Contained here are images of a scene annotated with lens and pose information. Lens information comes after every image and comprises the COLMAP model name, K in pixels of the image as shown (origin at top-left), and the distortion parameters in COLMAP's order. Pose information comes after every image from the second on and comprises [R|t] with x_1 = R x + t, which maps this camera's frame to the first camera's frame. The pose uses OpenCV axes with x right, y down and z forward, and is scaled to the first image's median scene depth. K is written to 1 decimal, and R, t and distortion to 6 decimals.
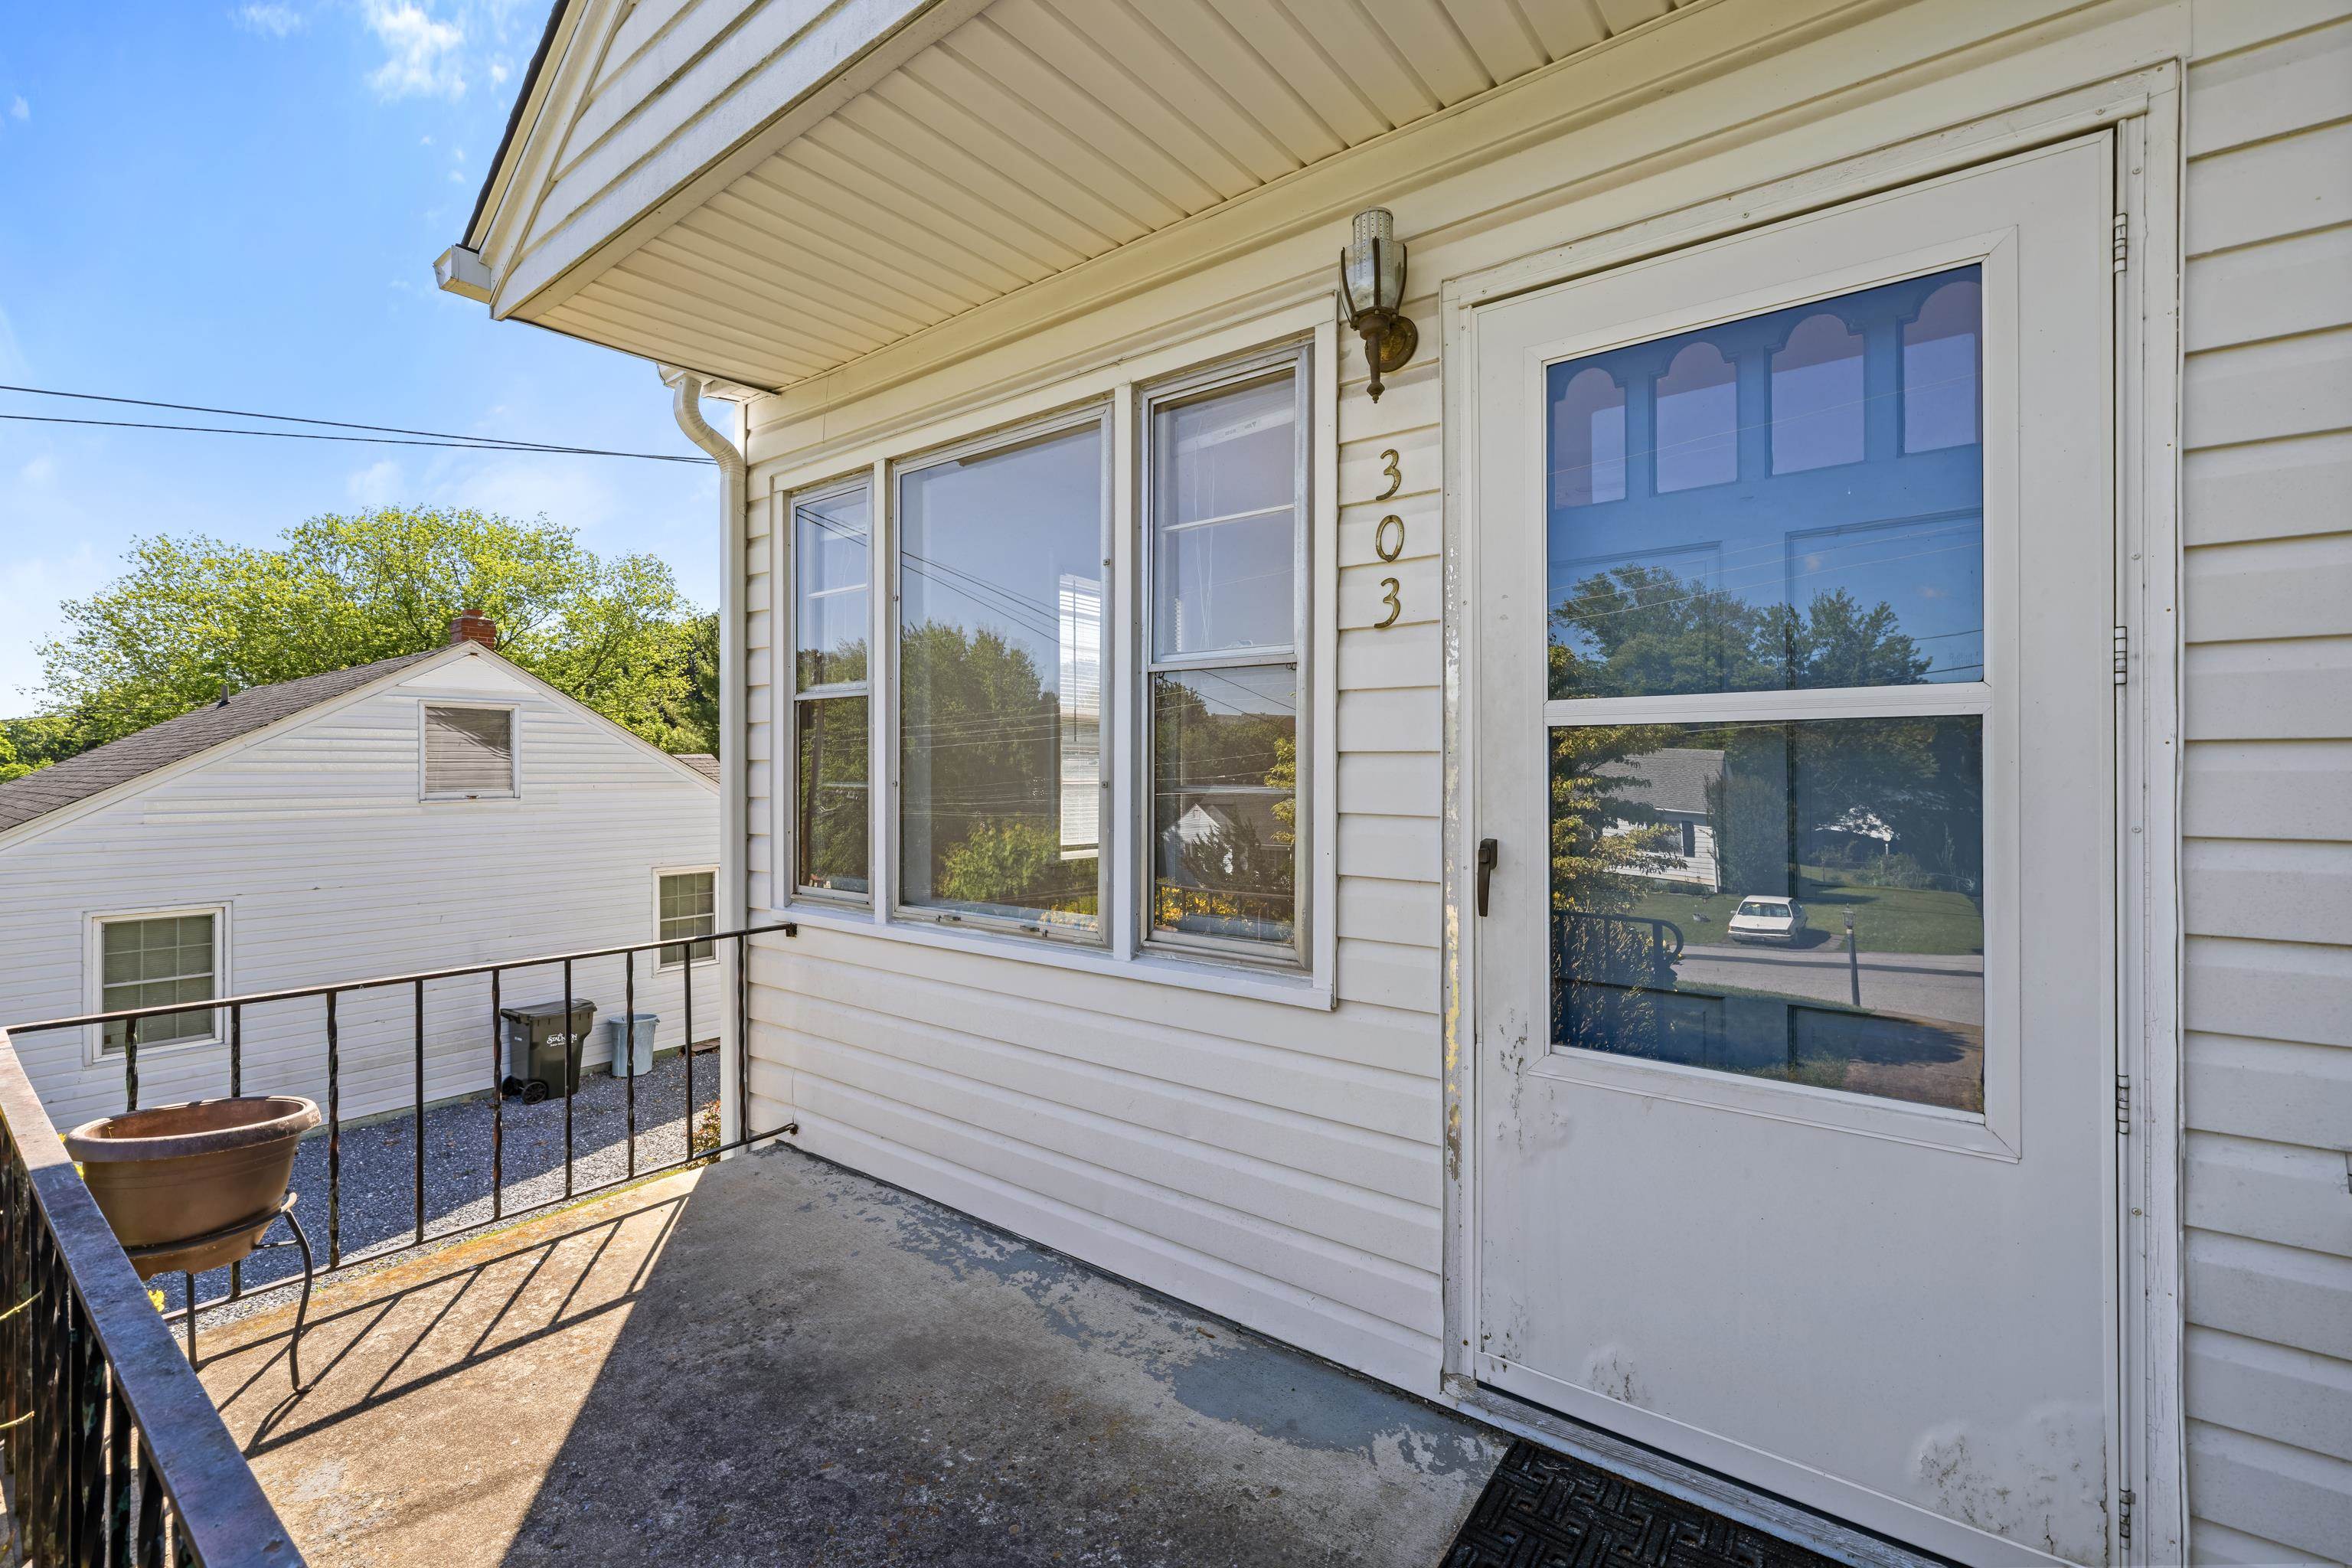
lens RADIAL K [[1006.5, 0, 1178.1], [0, 1006.5, 771.0], [0, 0, 1]] dist [0.001656, 0.000196]
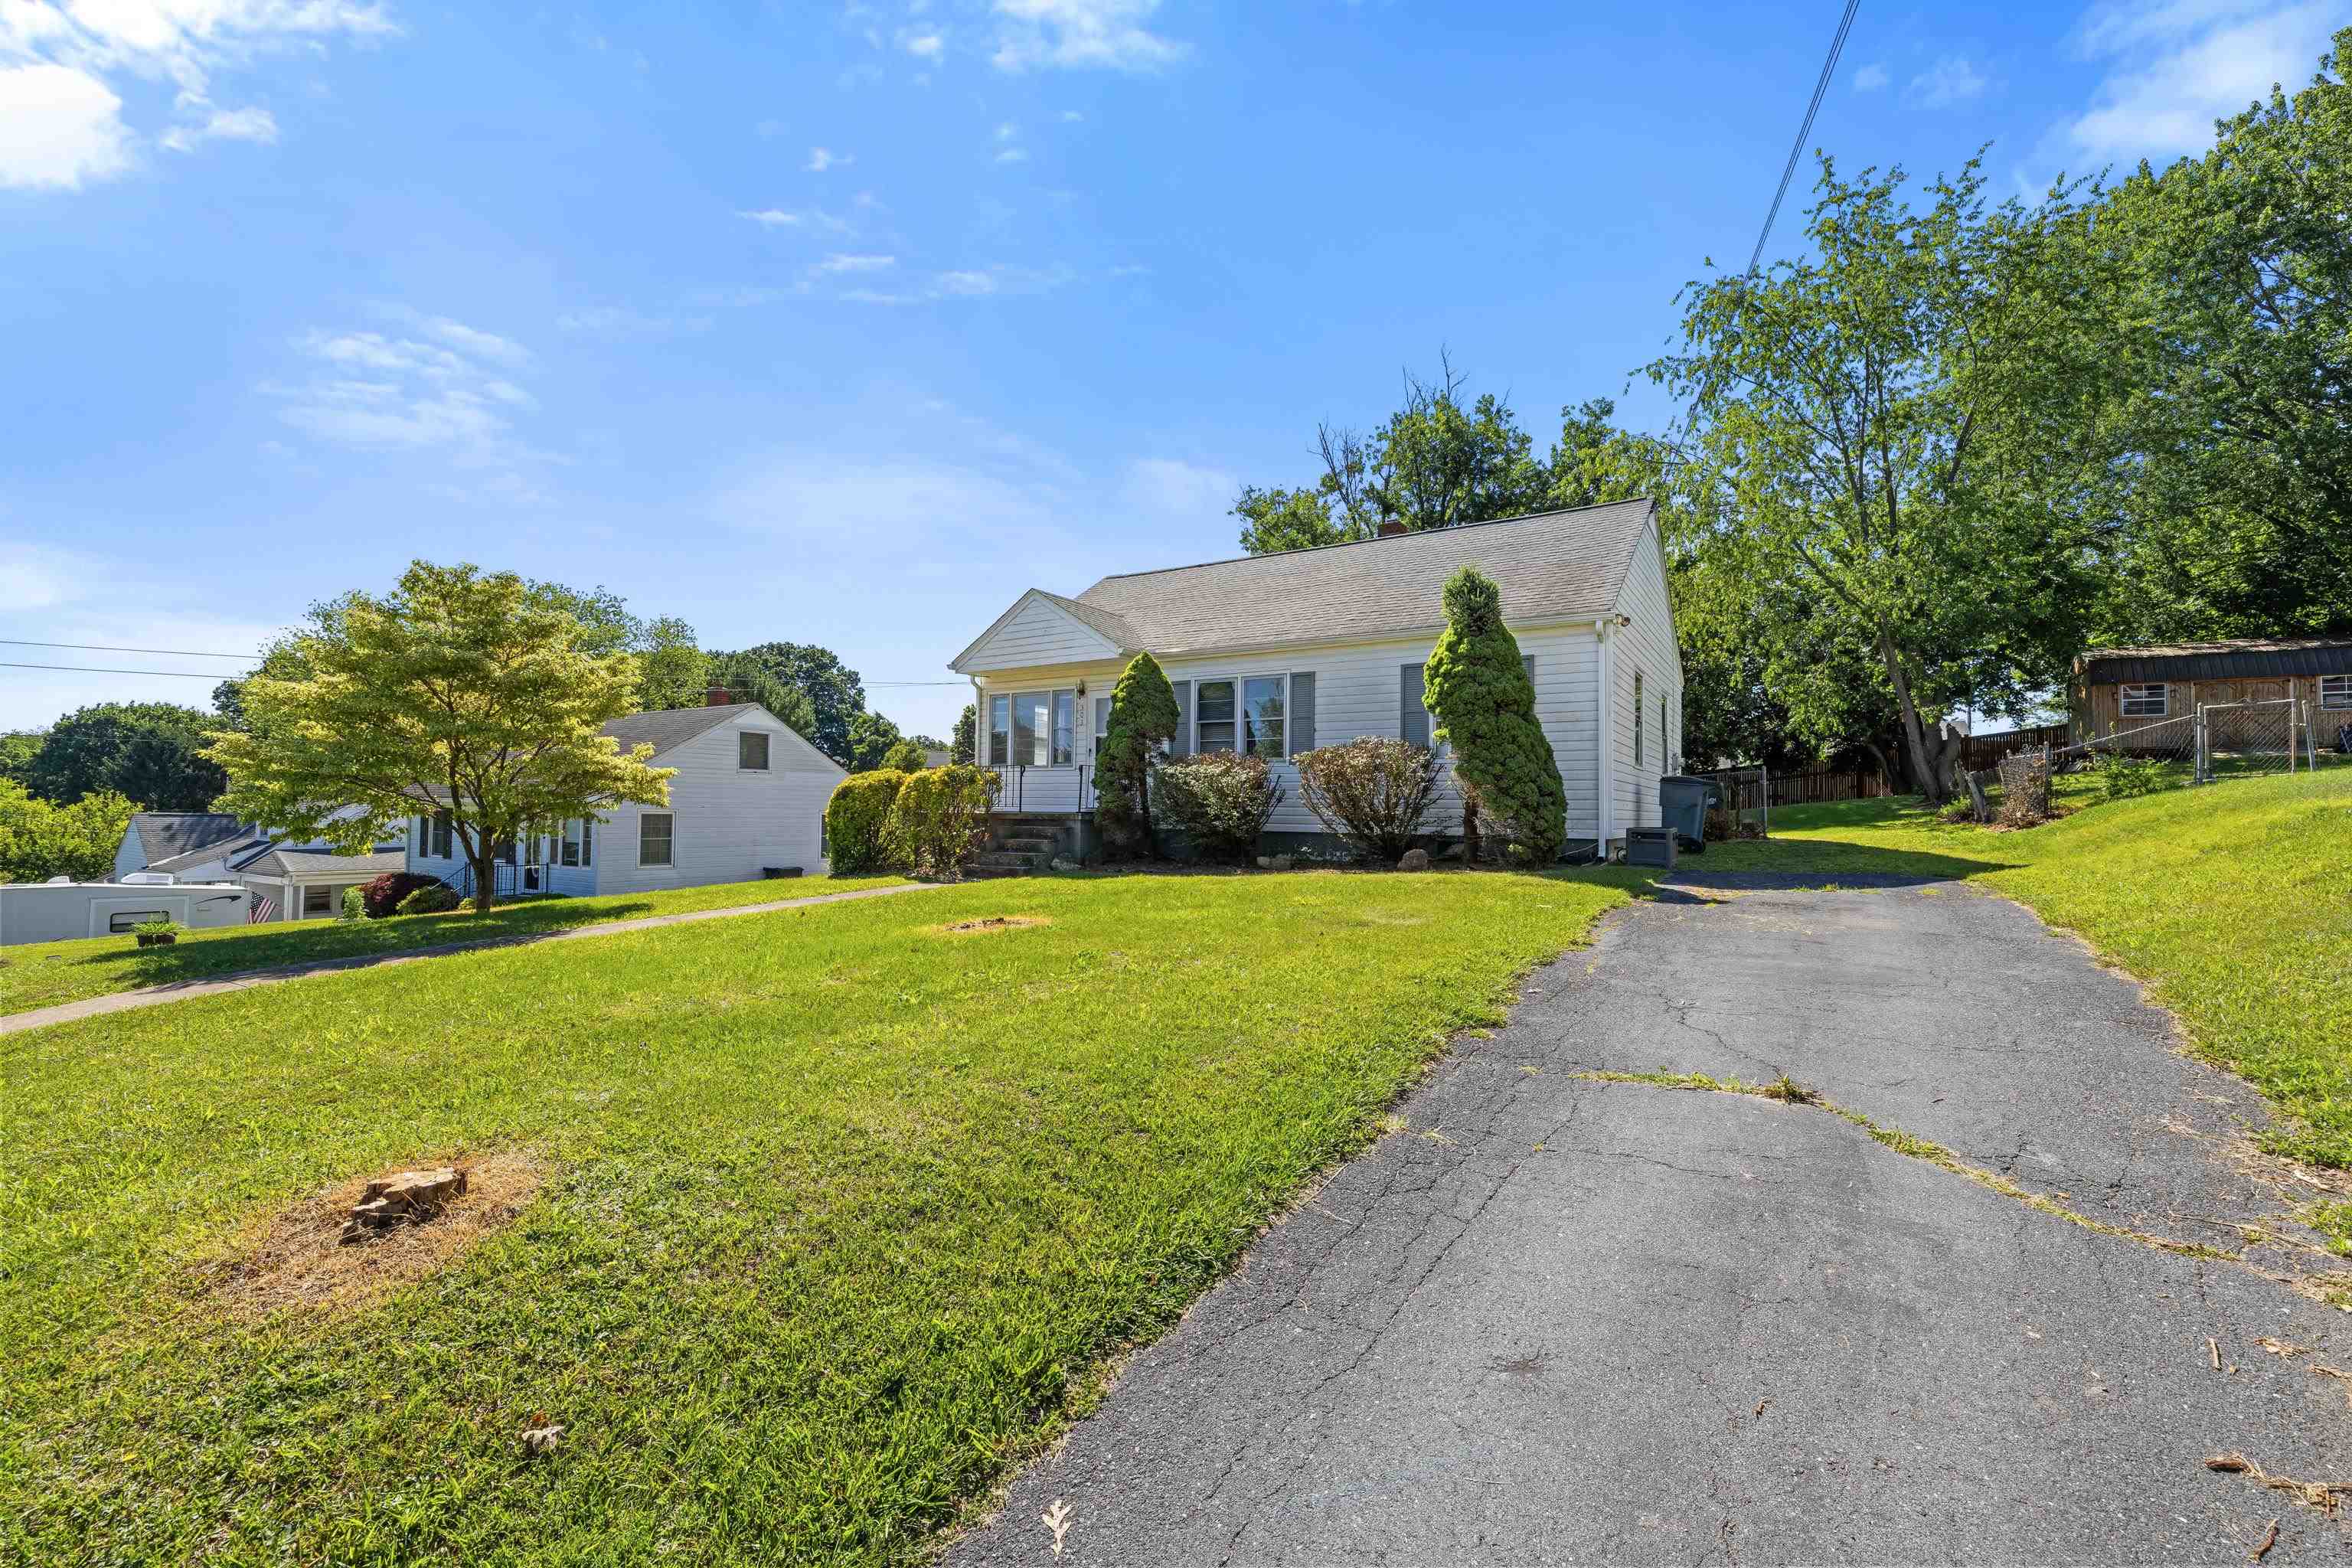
lens RADIAL K [[983.2, 0, 1174.7], [0, 983.2, 780.8], [0, 0, 1]] dist [-0.001380, 0.000476]
pose [[0.996084, 0.017115, 0.086745, 0.281493], [-0.014623, 0.999464, -0.029280, 0.574475], [-0.087200, 0.027897, 0.995800, -7.498207]]
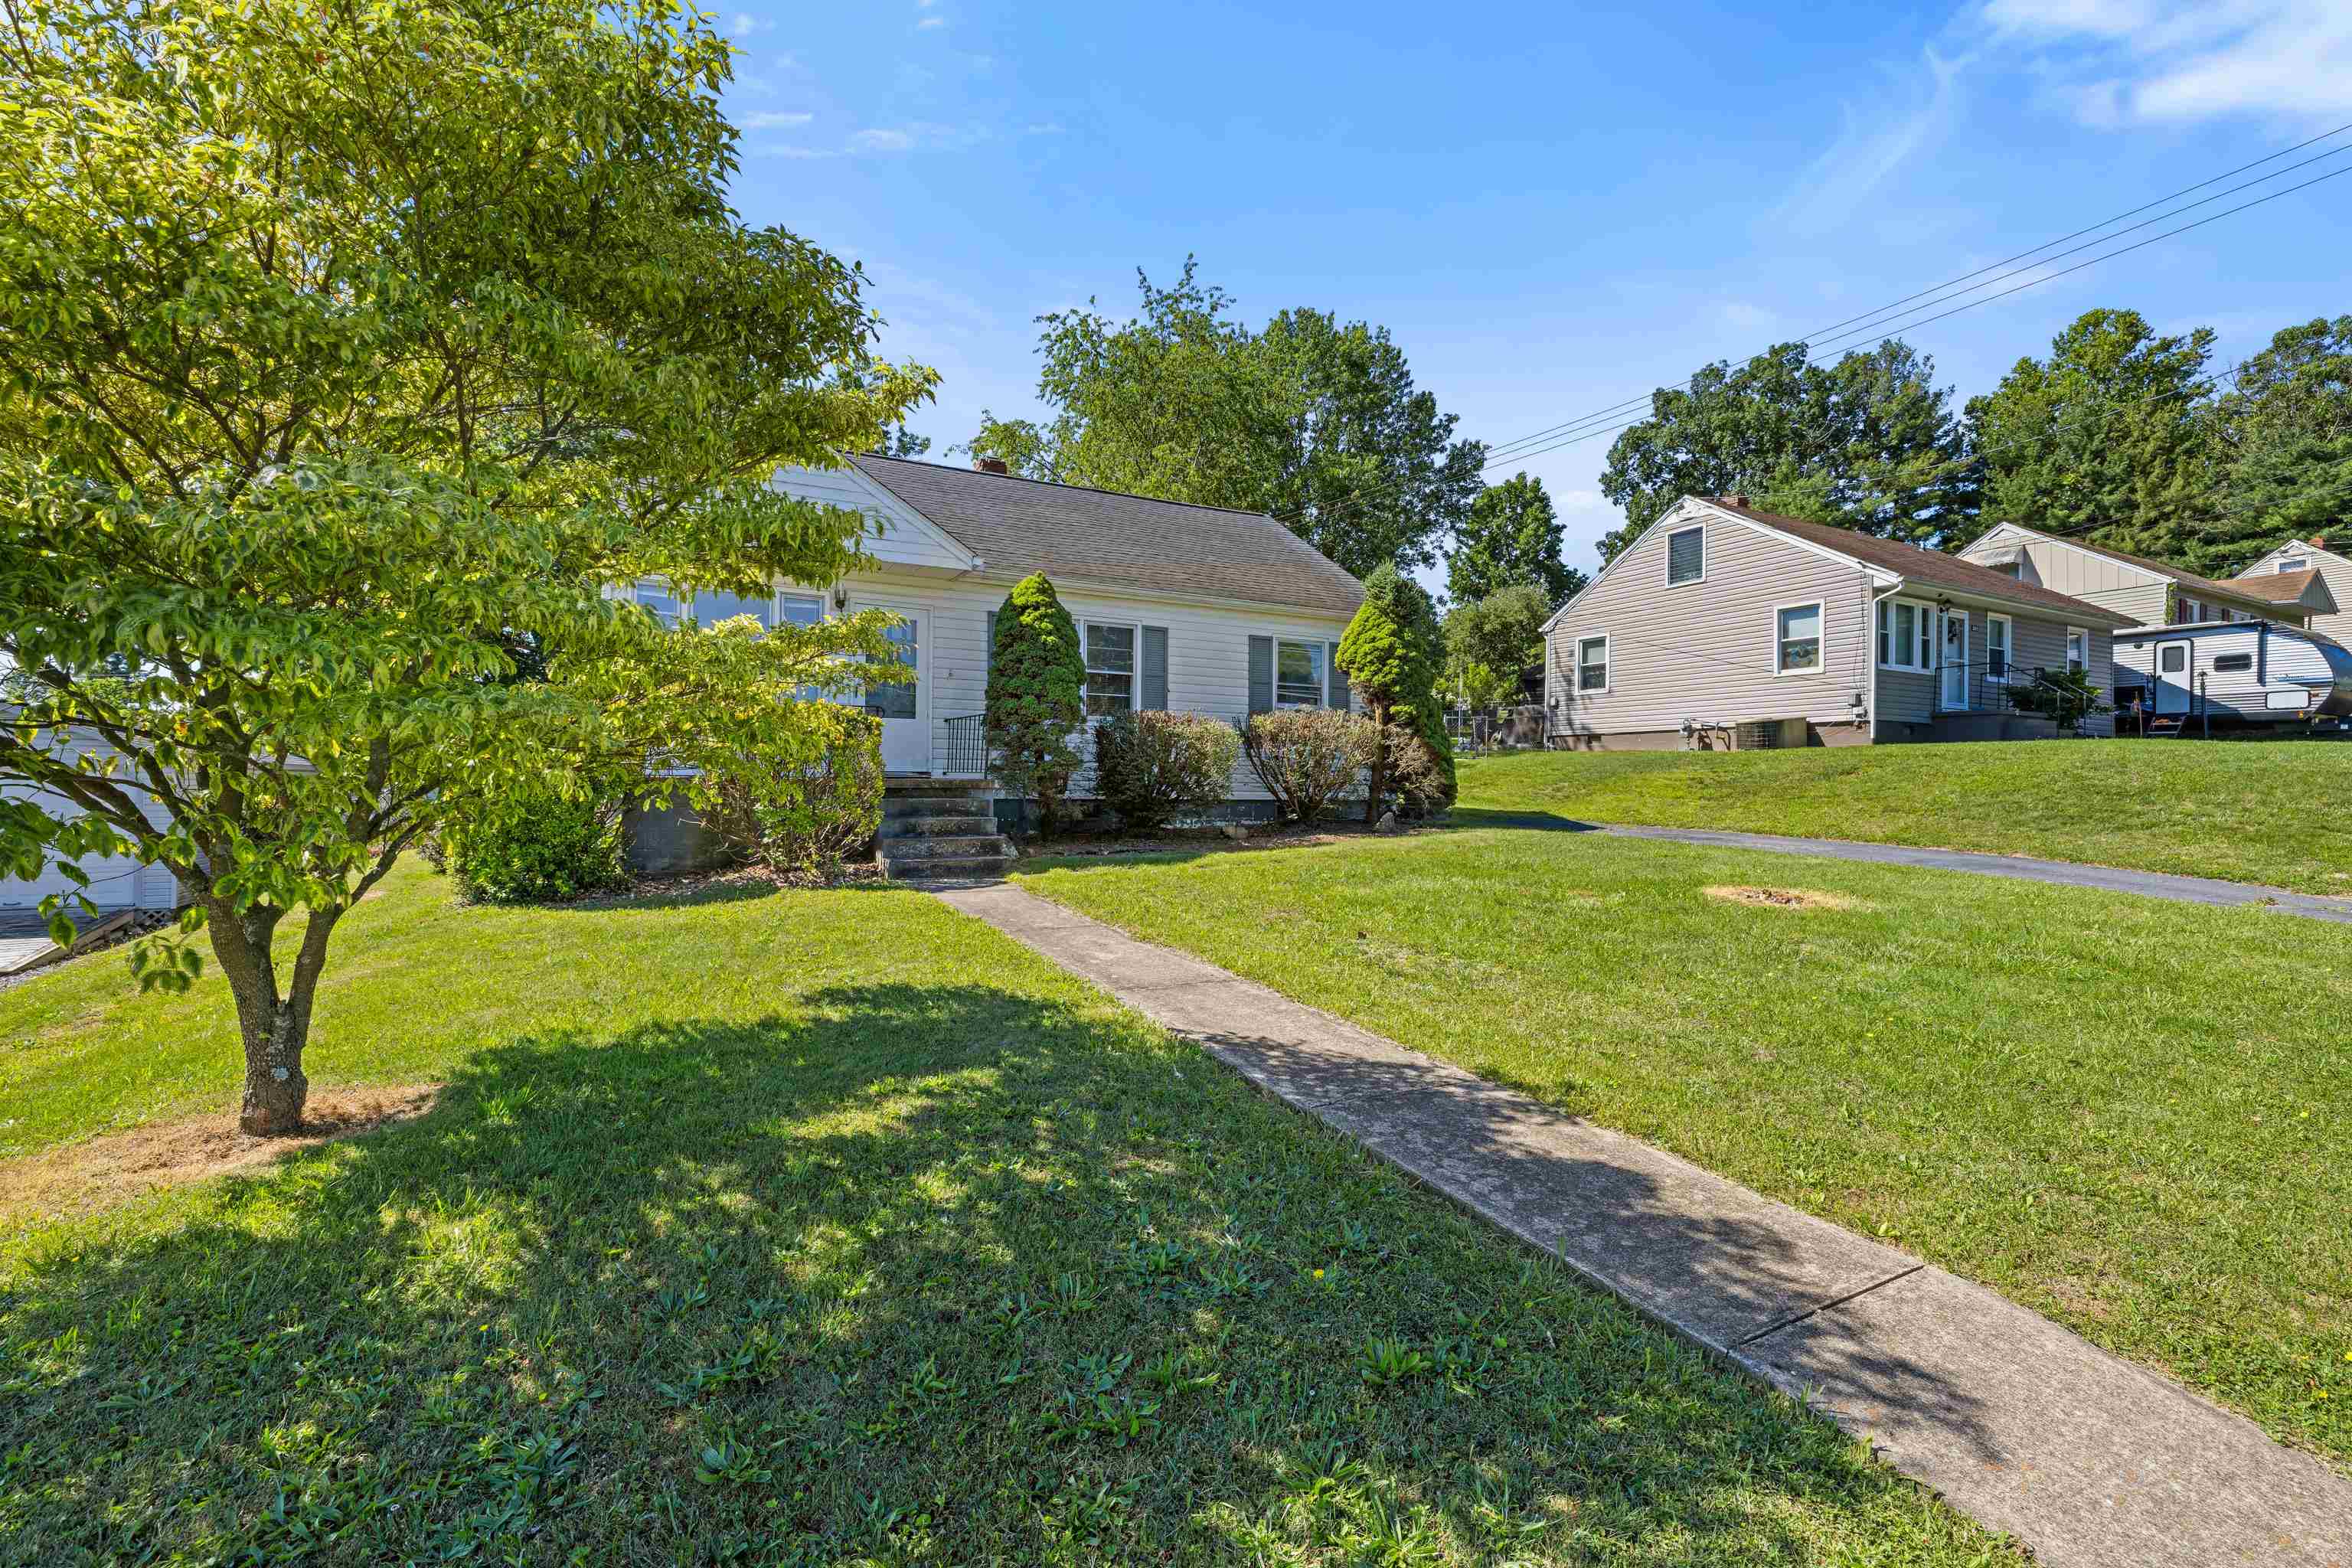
lens RADIAL K [[983.2, 0, 1174.7], [0, 983.2, 780.8], [0, 0, 1]] dist [-0.001380, 0.000476]
pose [[0.424123, 0.012702, 0.905515, -4.226705], [-0.008689, 0.999913, -0.009956, 0.664475], [-0.905563, -0.003646, 0.424197, -3.284979]]
